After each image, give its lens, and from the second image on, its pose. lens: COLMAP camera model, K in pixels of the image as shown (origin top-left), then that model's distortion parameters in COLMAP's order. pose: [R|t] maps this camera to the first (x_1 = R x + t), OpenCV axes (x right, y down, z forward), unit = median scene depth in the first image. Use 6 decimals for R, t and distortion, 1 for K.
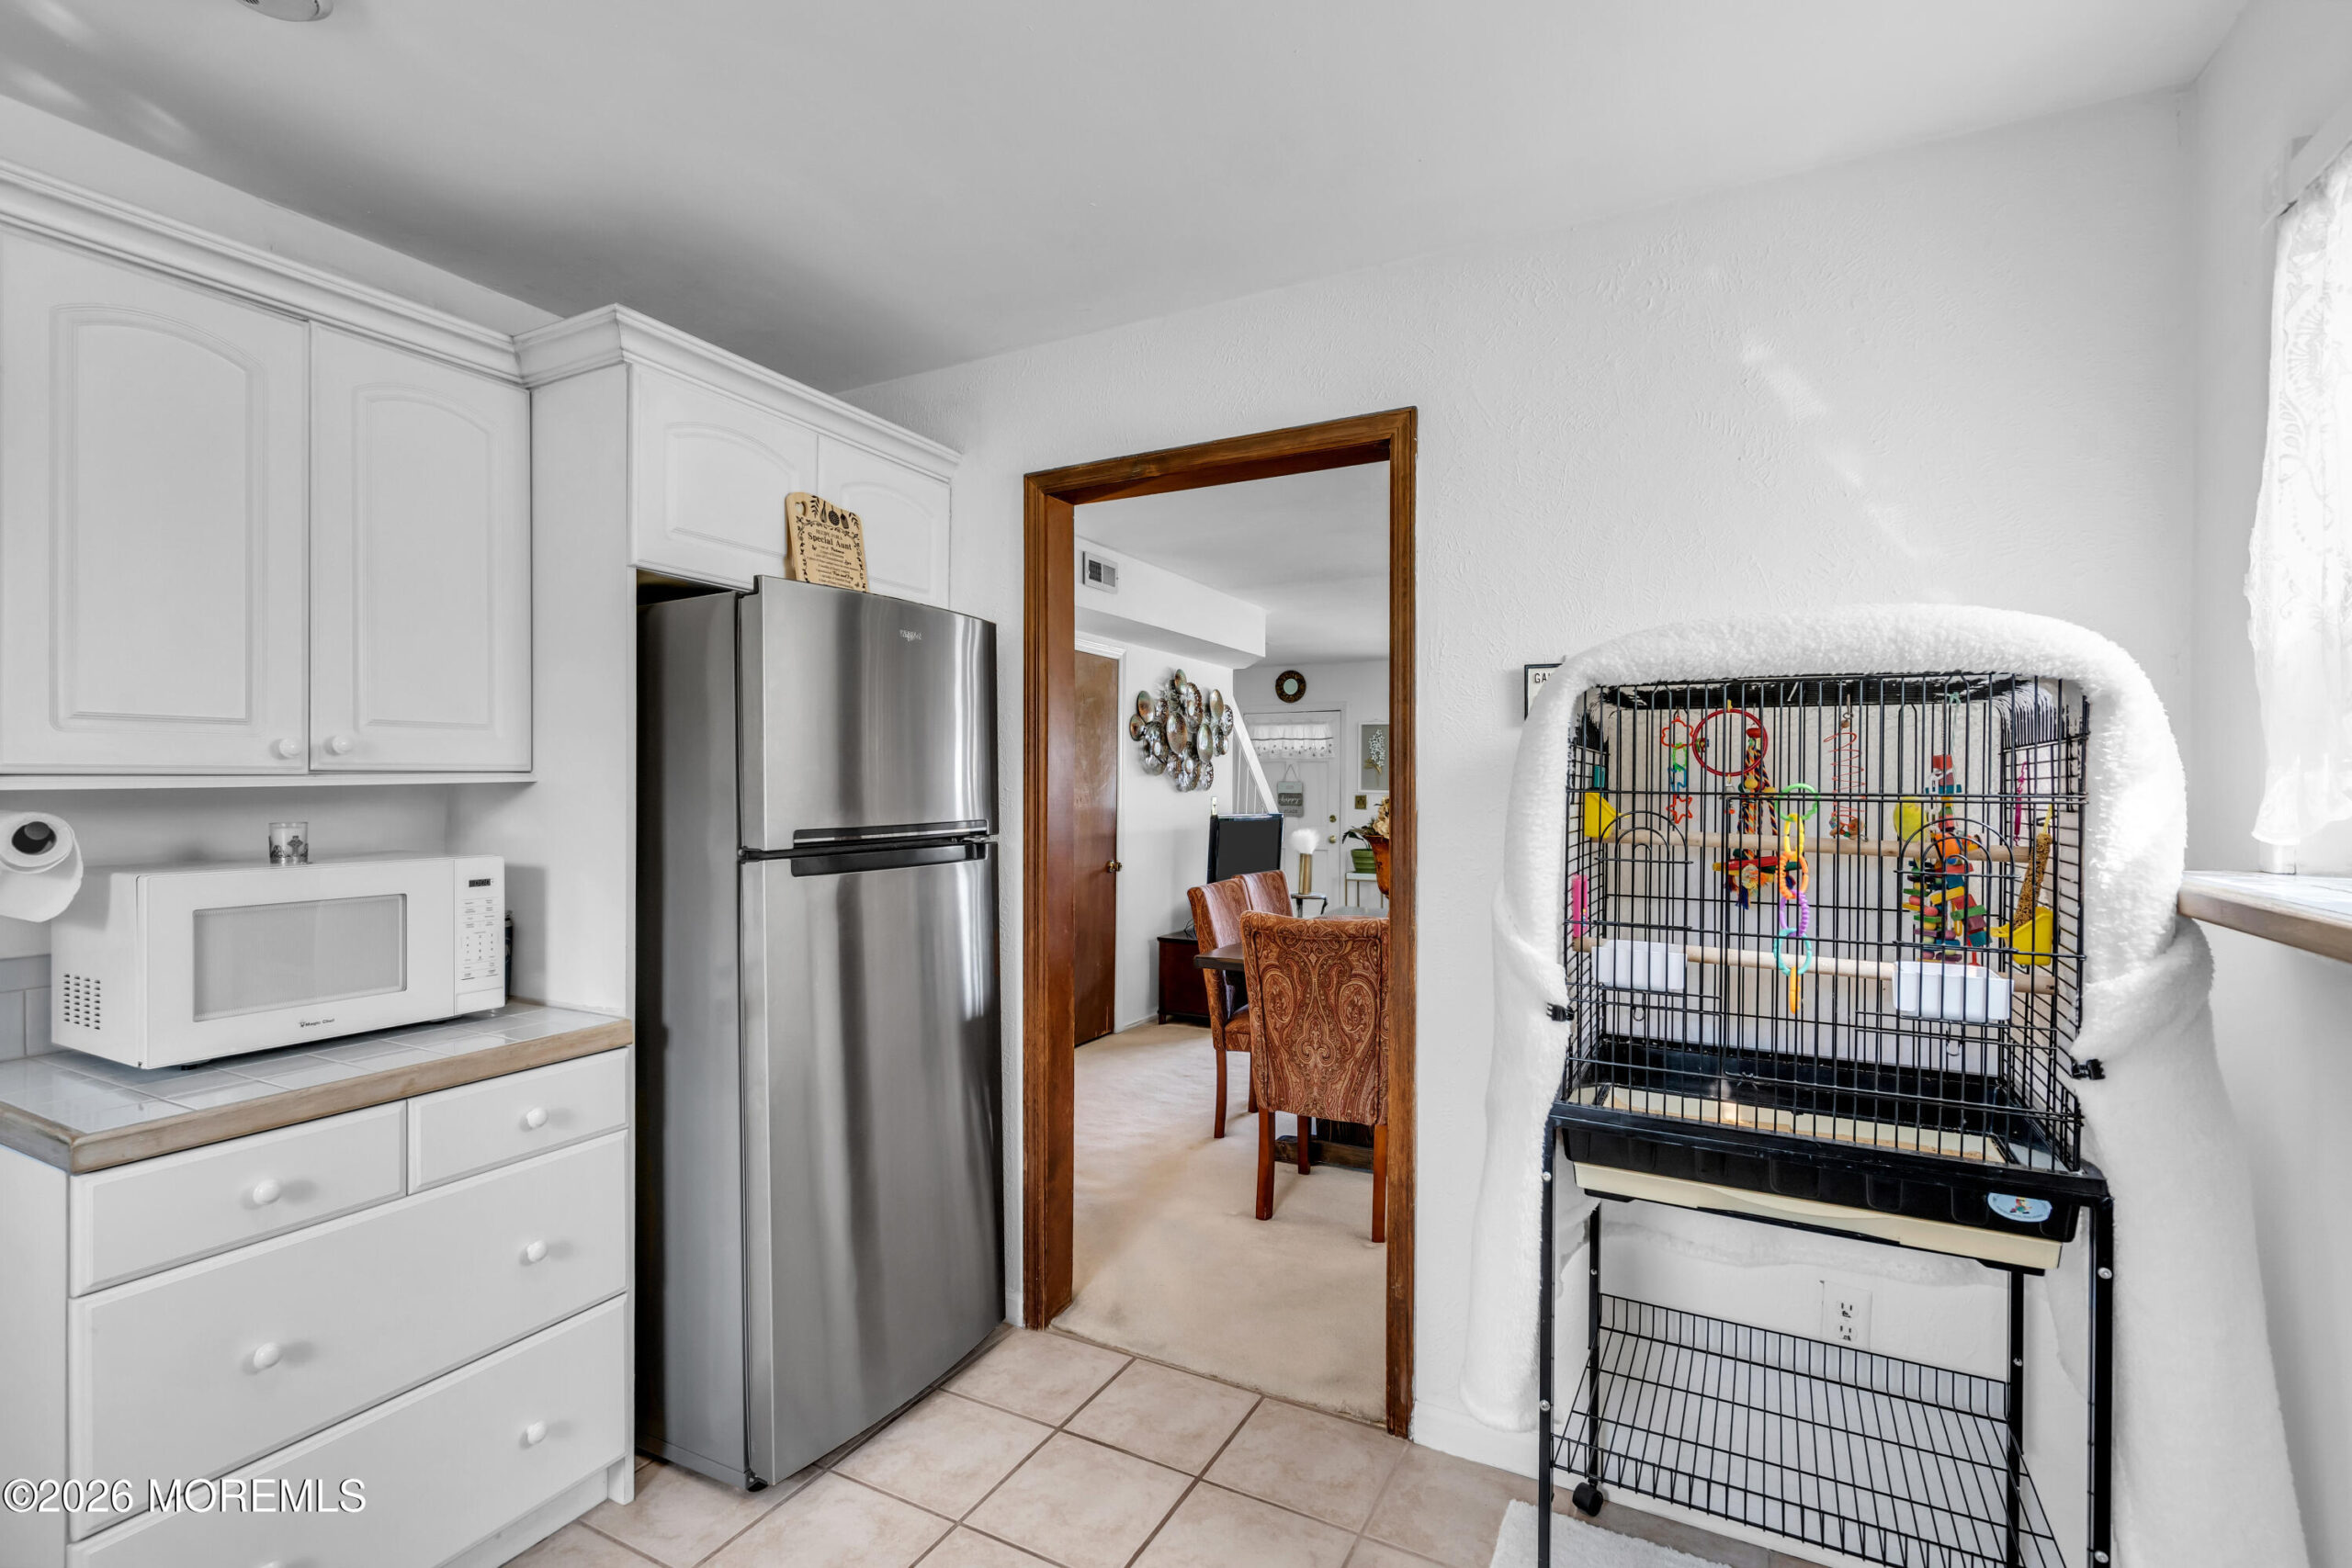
lens RADIAL K [[1082.5, 0, 1167.0], [0, 1082.5, 805.1], [0, 0, 1]] dist [-0.001599, 0.001090]
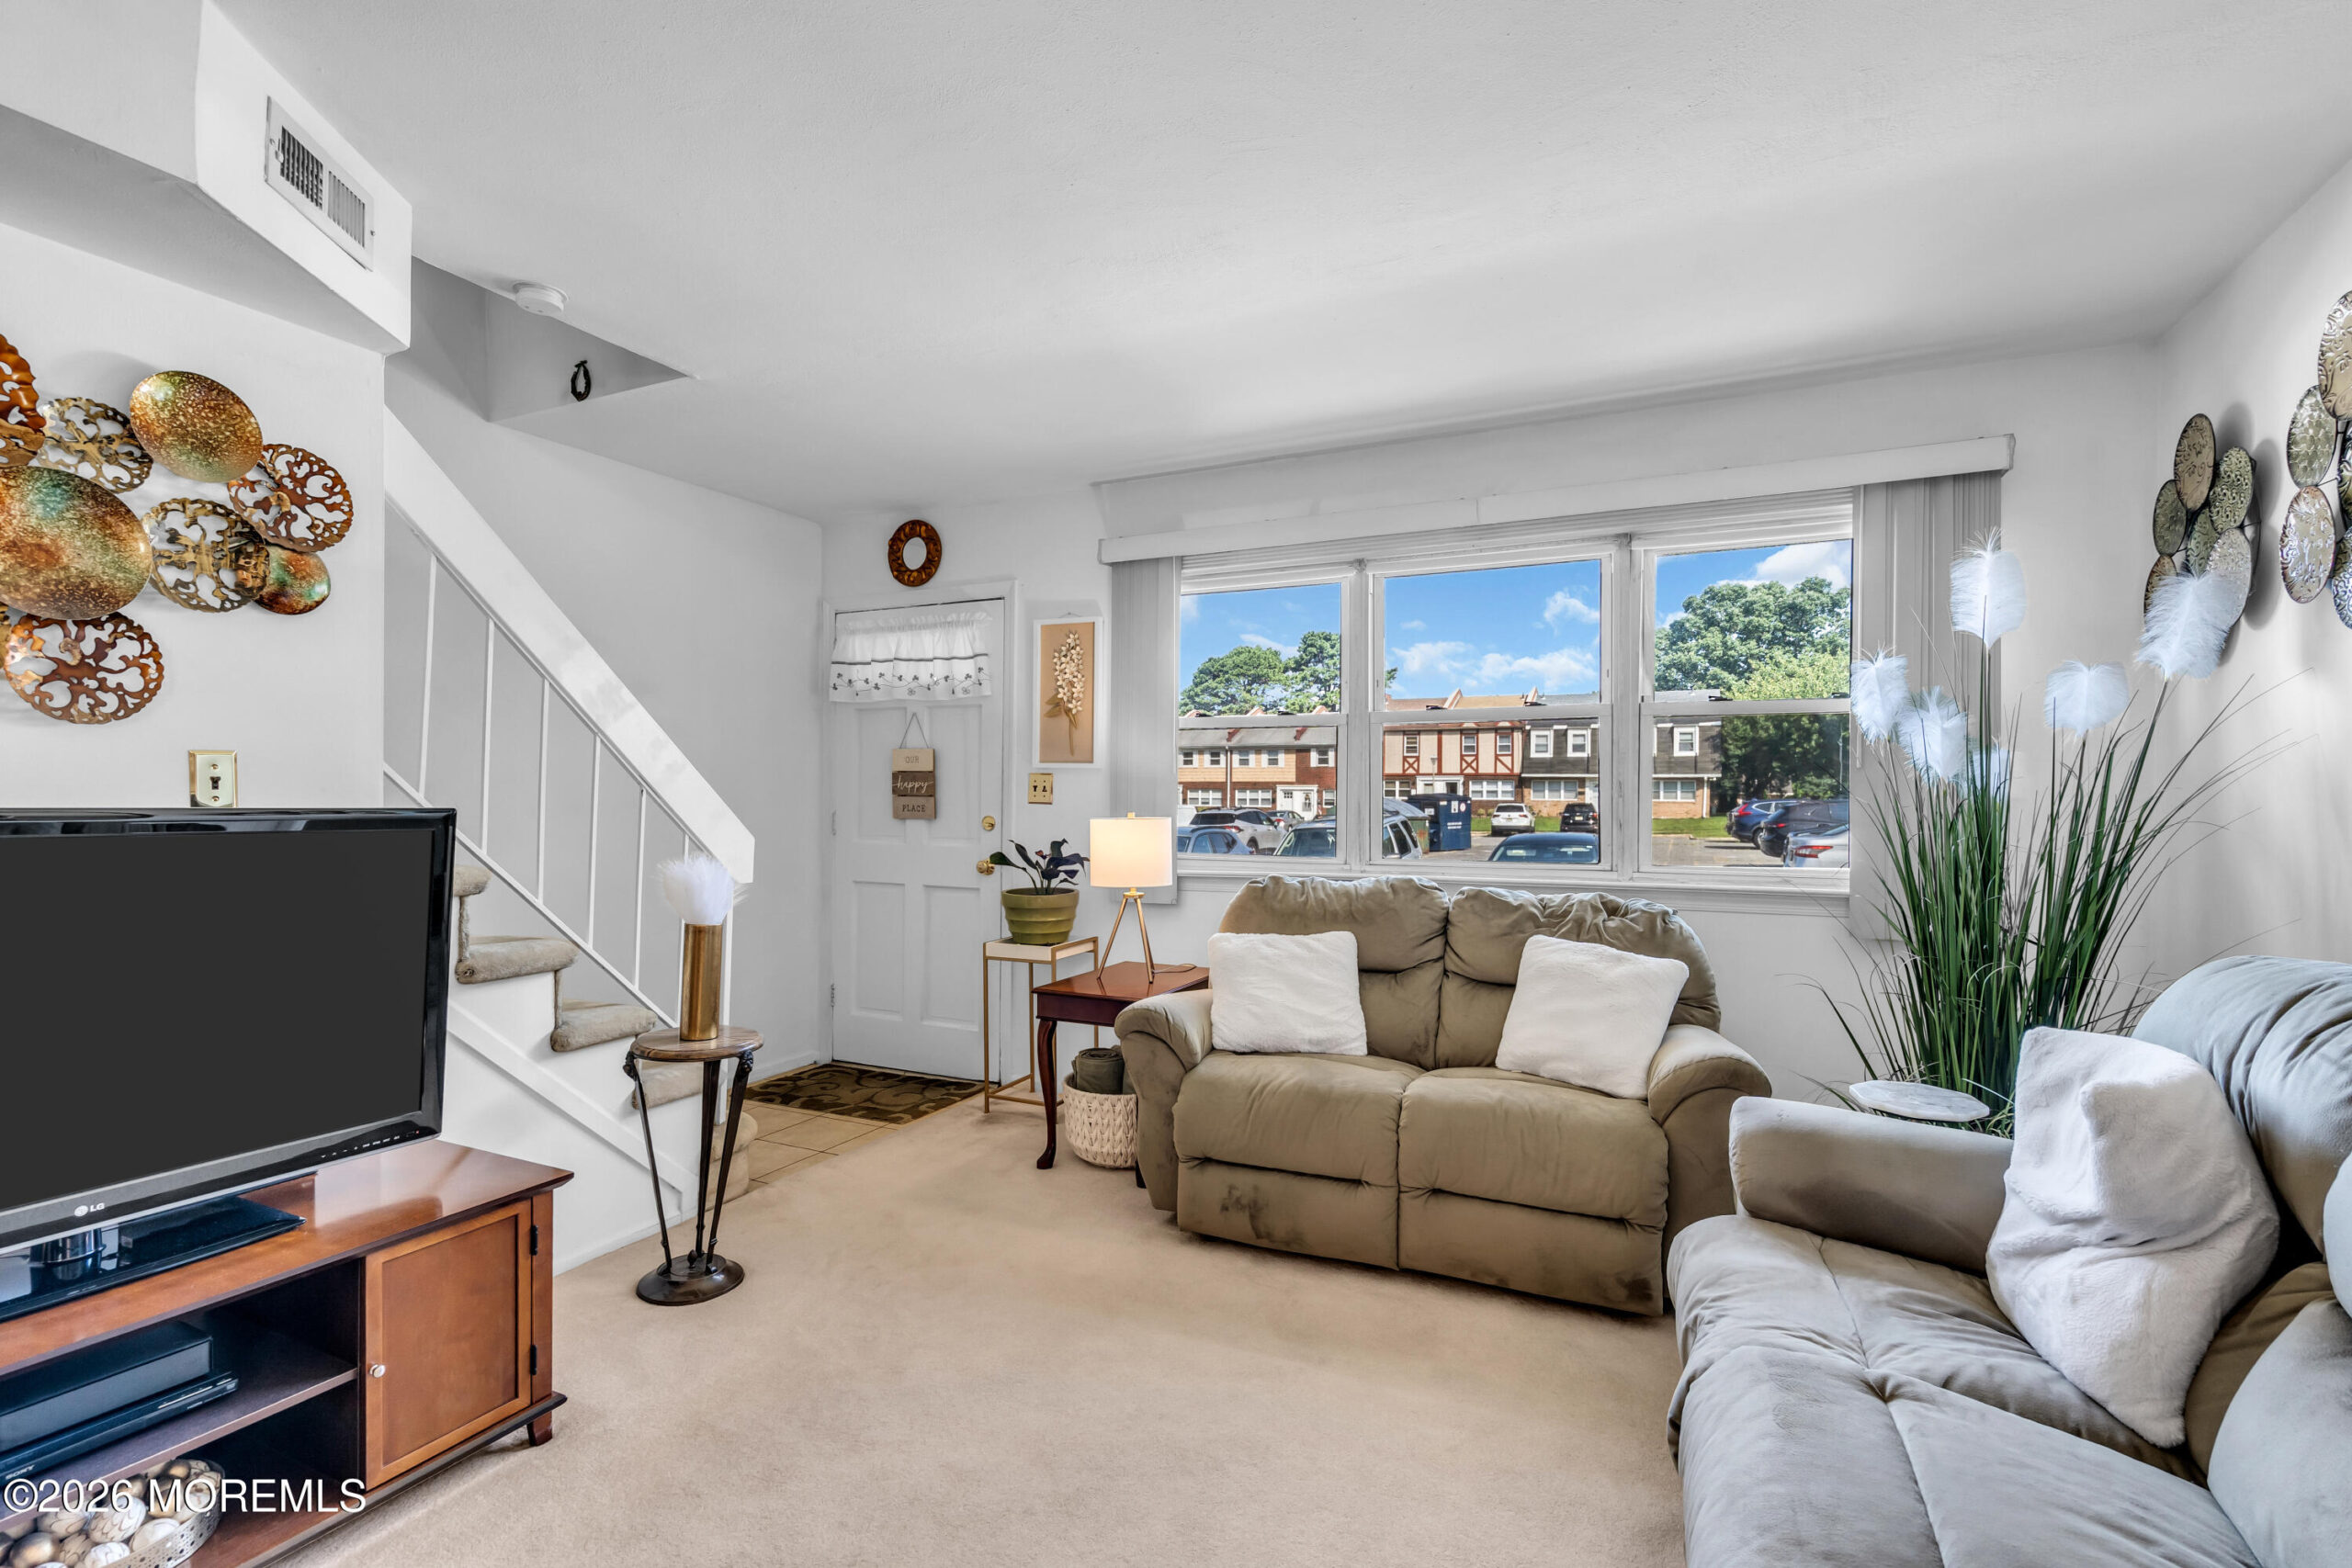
lens RADIAL K [[1082.5, 0, 1167.0], [0, 1082.5, 805.1], [0, 0, 1]] dist [-0.001599, 0.001090]
pose [[0.999367, 0.002799, 0.035476, 0.285739], [-0.002668, 0.999989, -0.003750, 0.007809], [-0.035486, 0.003653, 0.999364, 0.686408]]
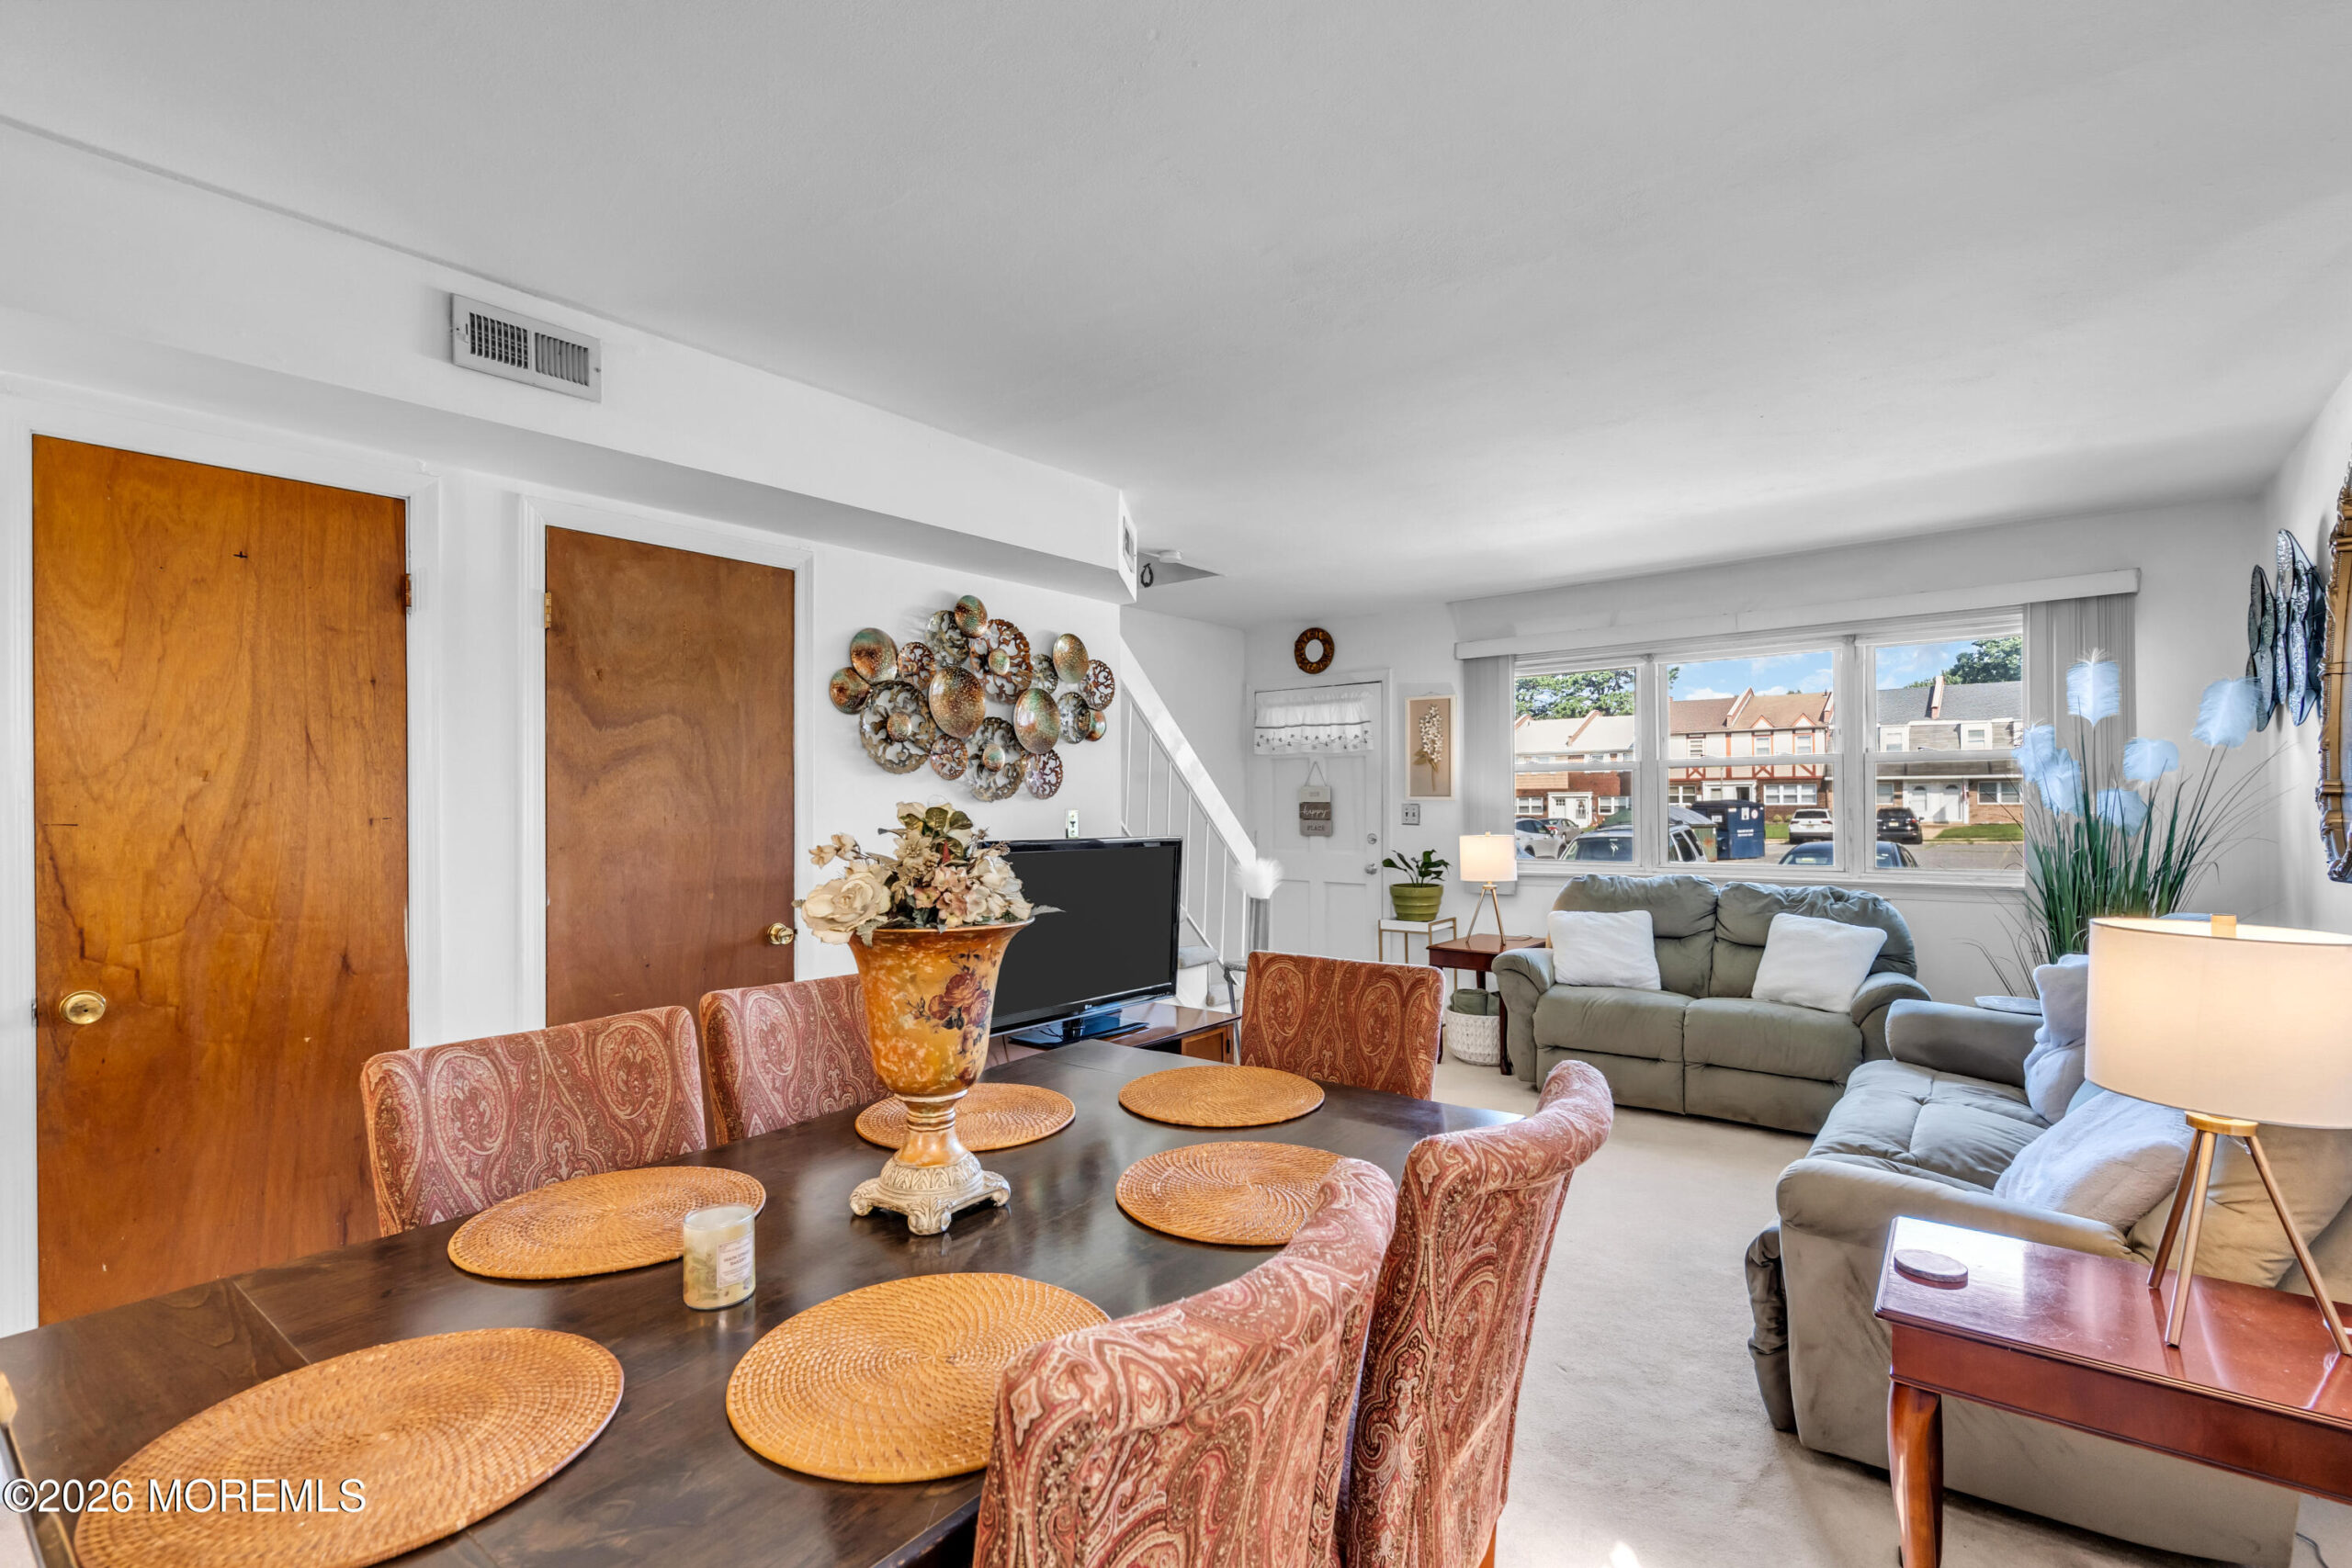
lens RADIAL K [[1082.5, 0, 1167.0], [0, 1082.5, 805.1], [0, 0, 1]] dist [-0.001599, 0.001090]
pose [[0.980375, -0.007731, -0.196992, 0.213999], [0.005498, 0.999914, -0.011880, -0.001856], [0.197067, 0.010564, 0.980333, 0.396368]]
